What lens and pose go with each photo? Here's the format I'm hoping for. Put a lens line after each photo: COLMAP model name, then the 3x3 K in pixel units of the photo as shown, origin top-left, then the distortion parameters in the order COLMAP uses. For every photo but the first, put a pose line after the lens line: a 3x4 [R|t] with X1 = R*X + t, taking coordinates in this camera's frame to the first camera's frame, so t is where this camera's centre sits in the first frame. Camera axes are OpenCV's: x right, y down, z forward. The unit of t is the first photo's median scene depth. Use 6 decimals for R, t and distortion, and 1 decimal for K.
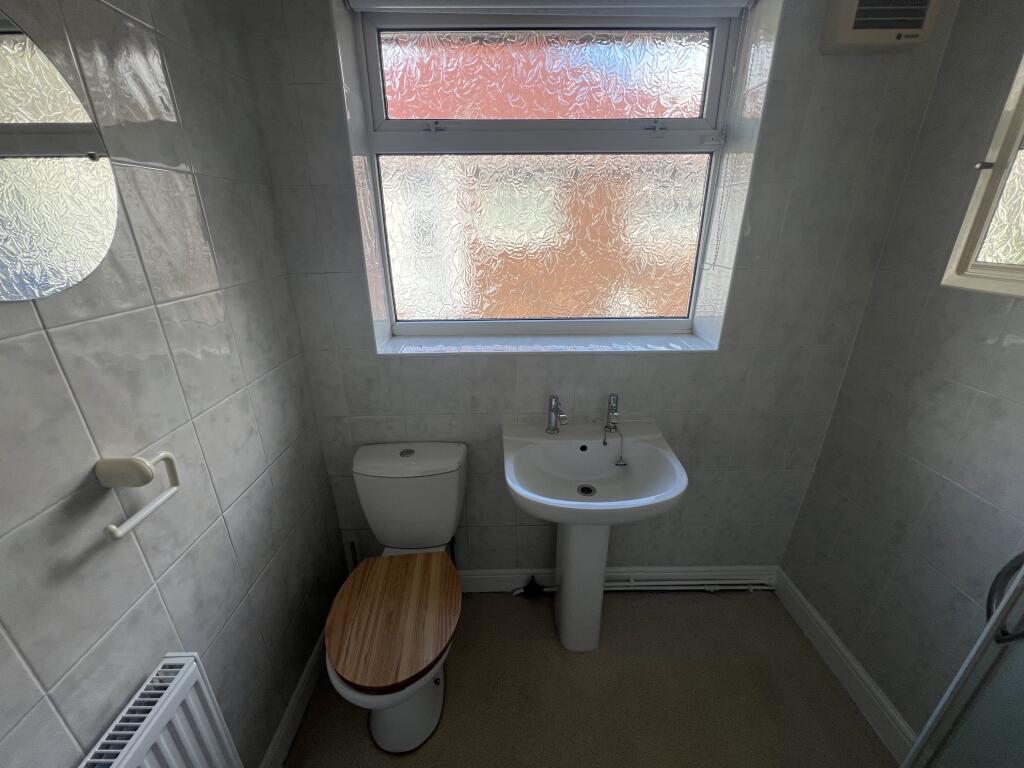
lens RADIAL K [[407.9, 0, 512.0], [0, 407.9, 384.0], [0, 0, 1]] dist [-0.000942, -0.000129]
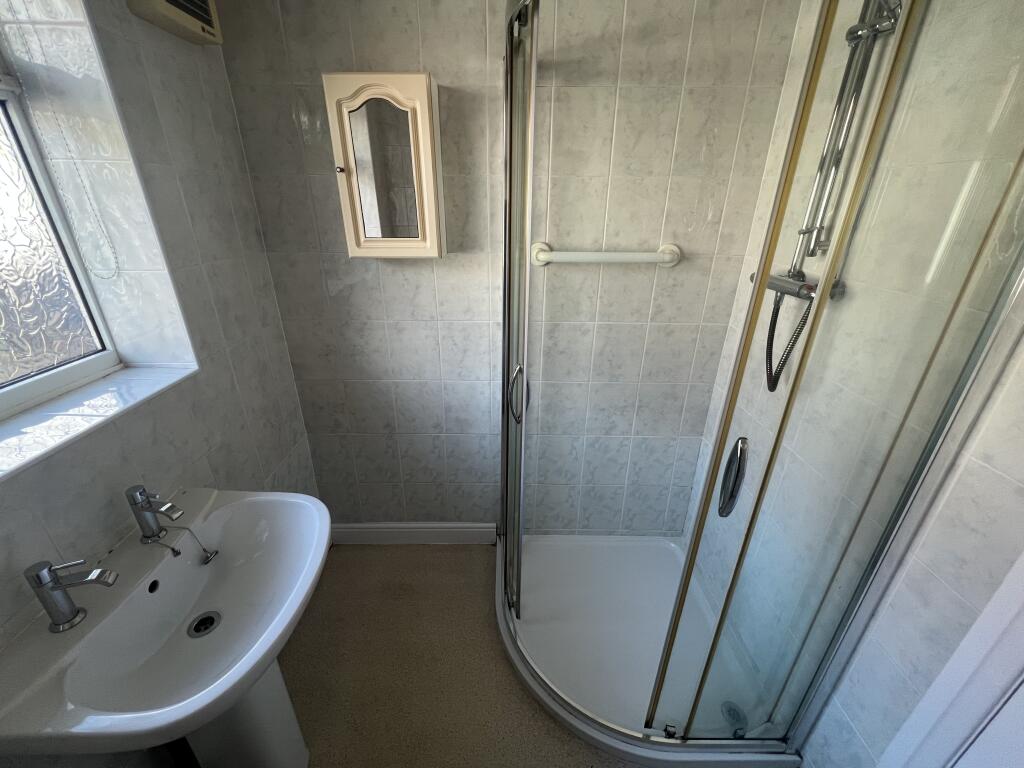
lens RADIAL K [[411.6, 0, 509.1], [0, 411.6, 382.7], [0, 0, 1]] dist [-0.000420, 0.000111]
pose [[0.002111, -0.397702, 0.917512, -0.270363], [0.361632, 0.855721, 0.370086, -0.141231], [-0.932318, 0.331021, 0.145629, 0.311050]]
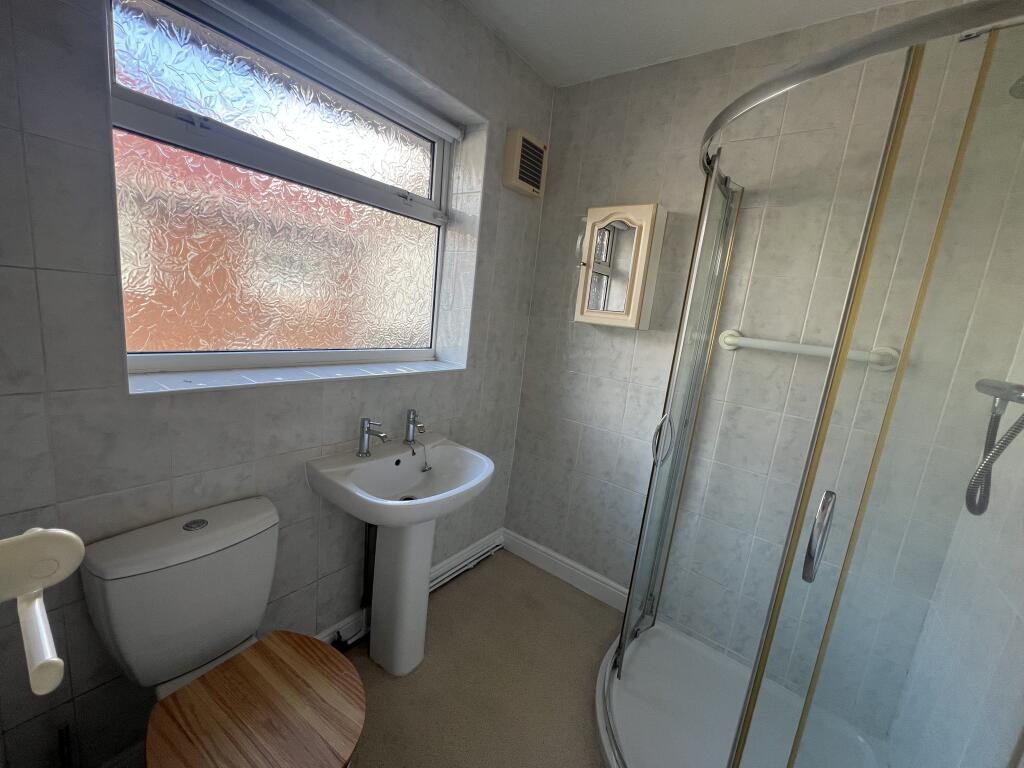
lens RADIAL K [[411.6, 0, 509.1], [0, 411.6, 382.7], [0, 0, 1]] dist [-0.000420, 0.000111]
pose [[0.607549, -0.070906, 0.791111, -0.491306], [0.185954, 0.981025, -0.054879, 0.065229], [-0.772208, 0.180452, 0.609206, 0.074827]]
